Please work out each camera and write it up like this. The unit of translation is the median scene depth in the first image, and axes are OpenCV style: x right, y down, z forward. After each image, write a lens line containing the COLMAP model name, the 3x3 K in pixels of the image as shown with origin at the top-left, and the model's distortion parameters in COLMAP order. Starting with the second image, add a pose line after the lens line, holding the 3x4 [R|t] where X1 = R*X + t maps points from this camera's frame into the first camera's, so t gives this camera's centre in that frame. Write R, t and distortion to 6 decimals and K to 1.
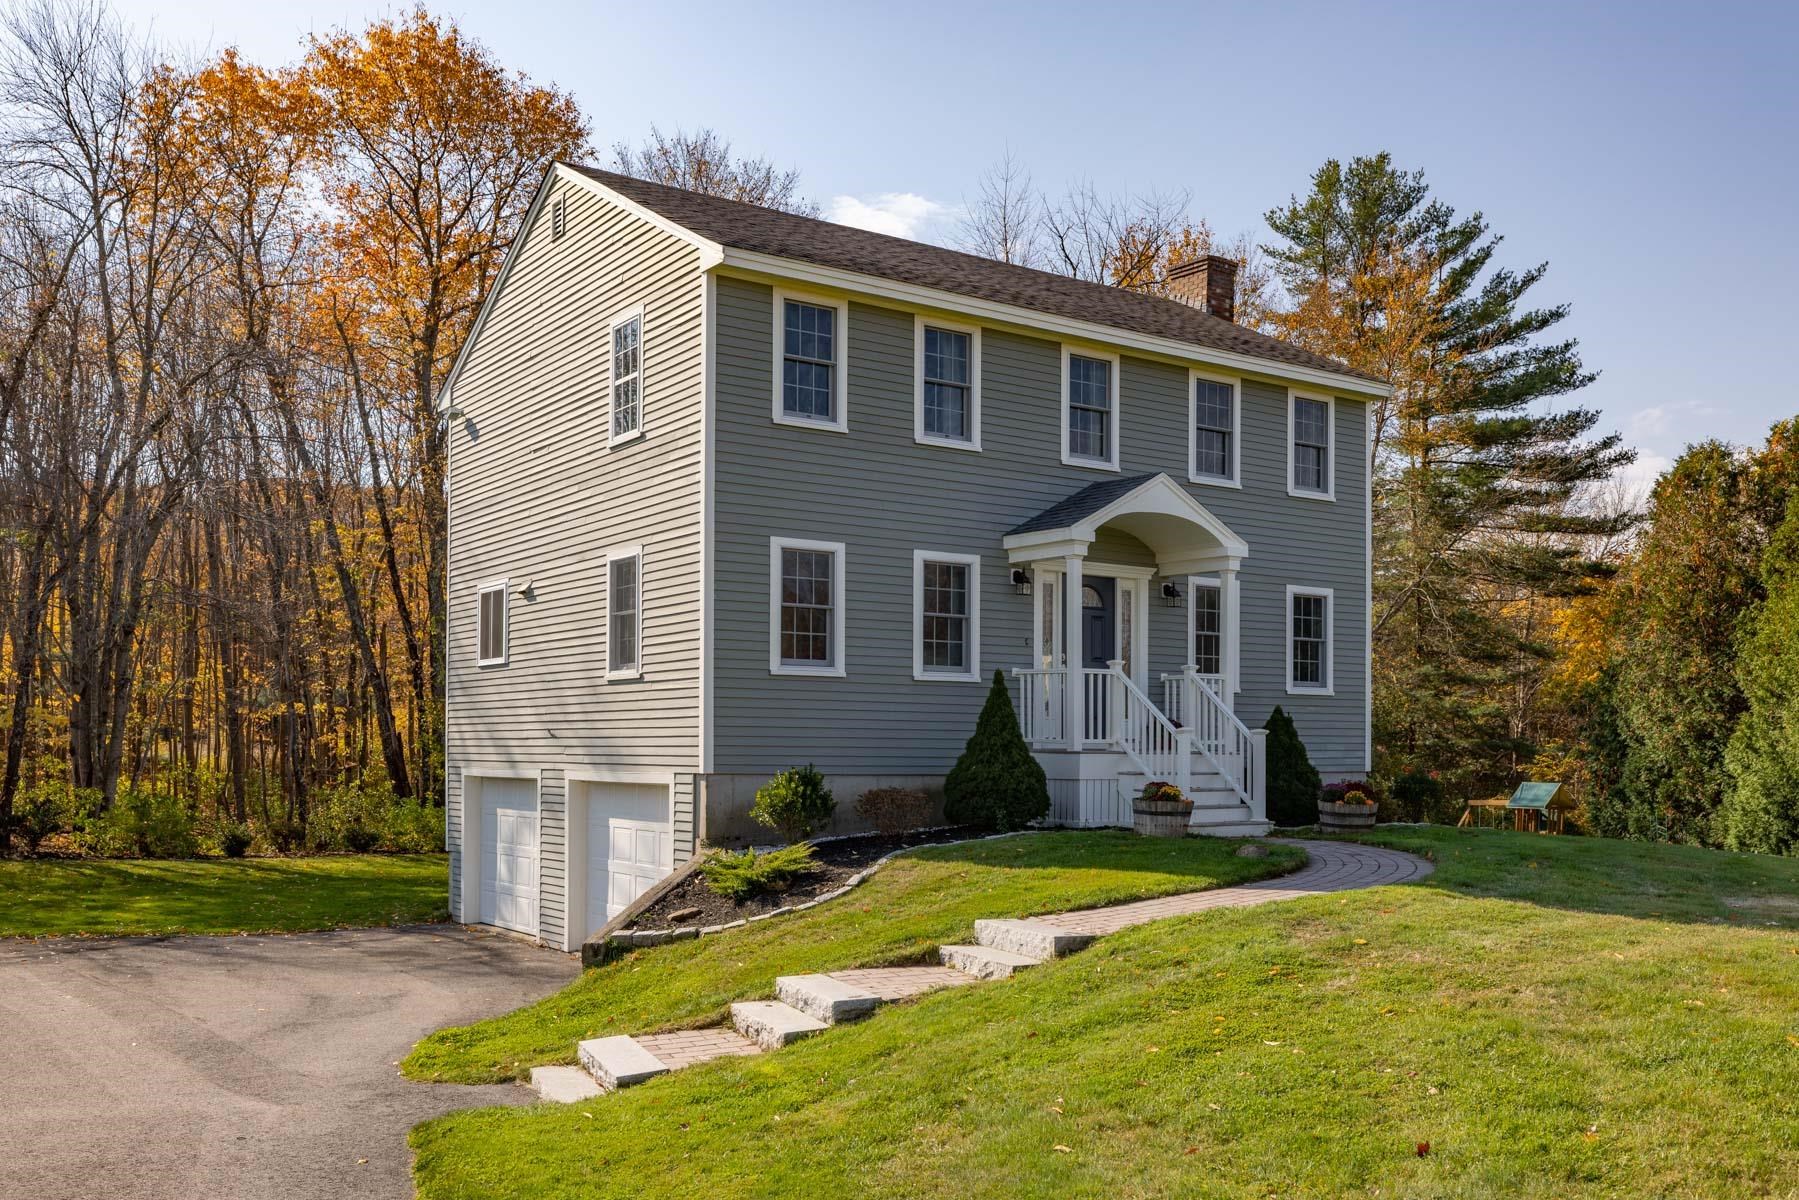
lens RADIAL K [[1600.7, 0, 912.7], [0, 1600.7, 749.2], [0, 0, 1]] dist [0.000613, -0.005094]
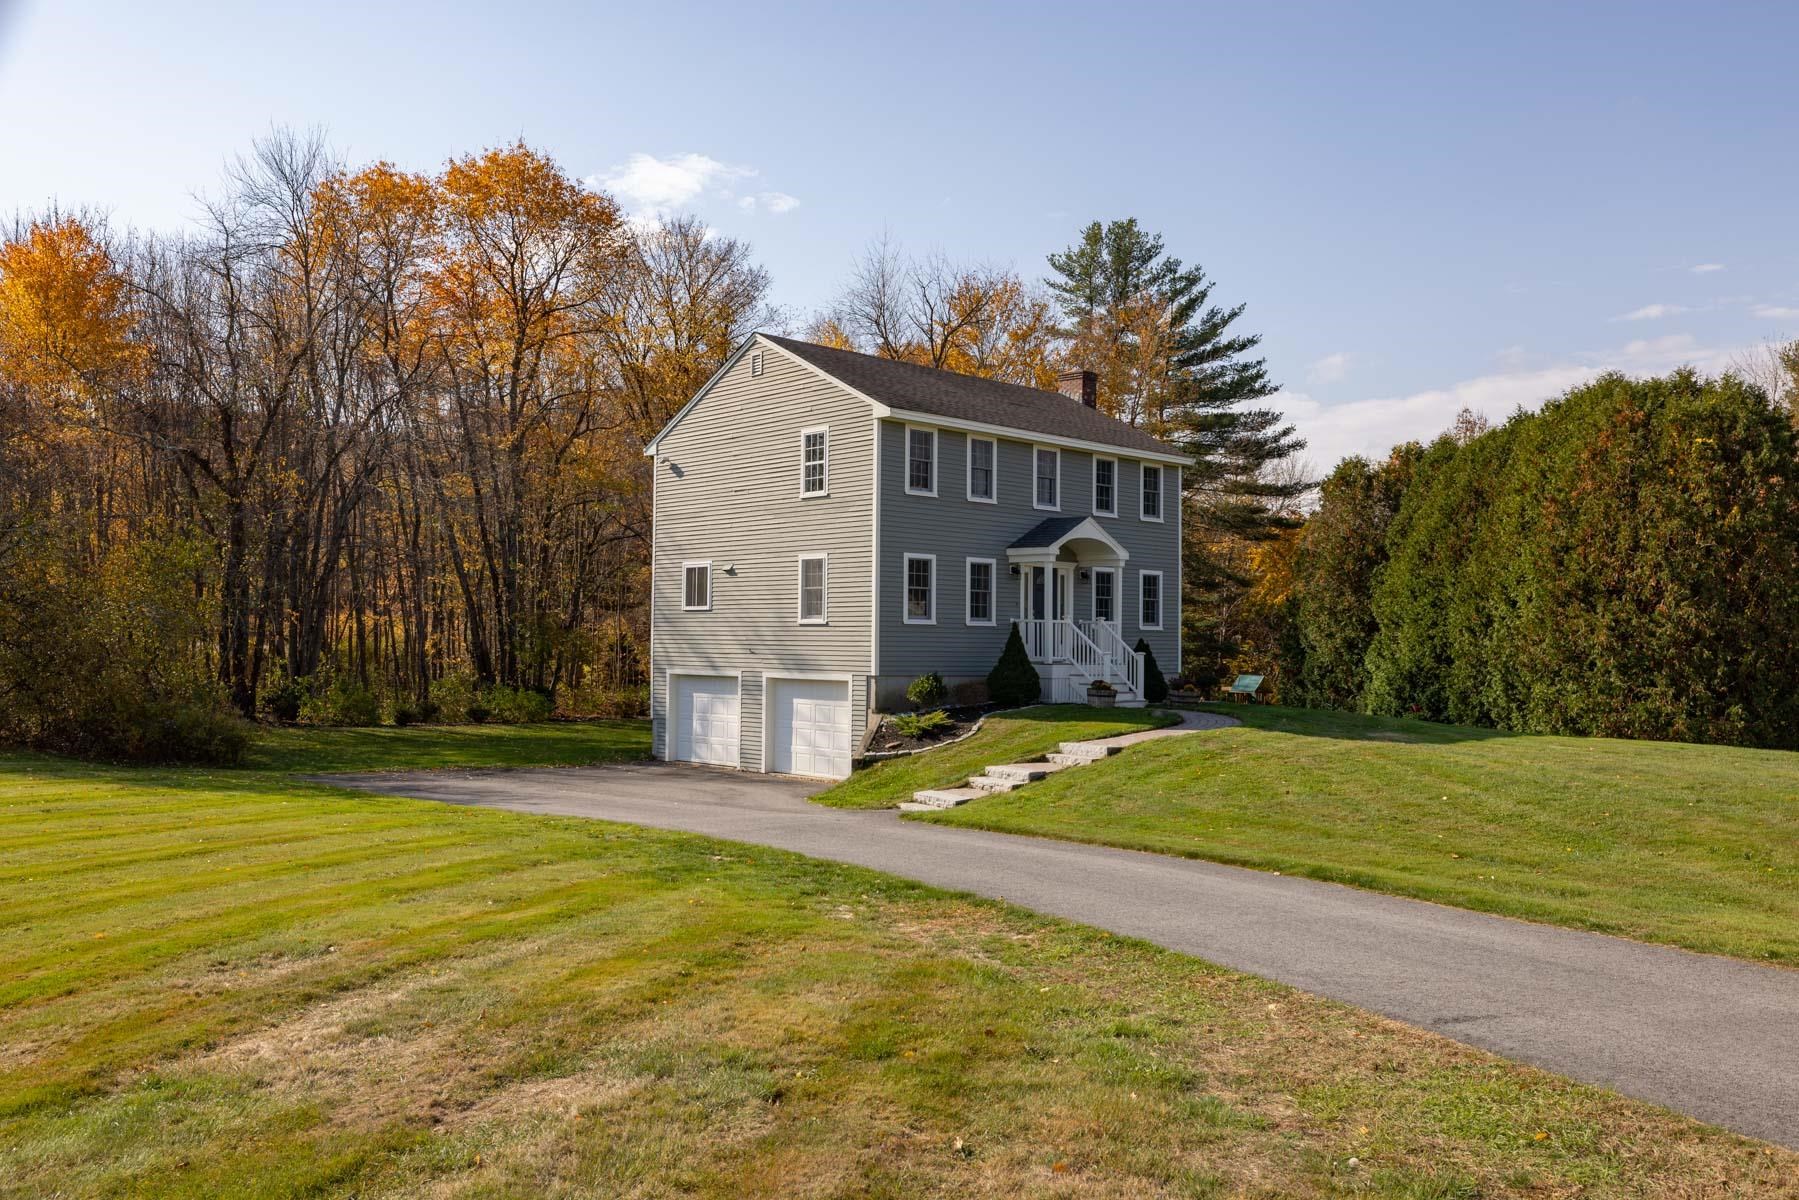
lens RADIAL K [[1412.0, 0, 898.9], [0, 1412.0, 601.3], [0, 0, 1]] dist [-0.014444, -0.000932]
pose [[0.988533, 0.010313, 0.150654, -0.273954], [-0.006329, 0.999618, -0.026900, -0.021871], [-0.150874, 0.025638, 0.988220, -0.533364]]
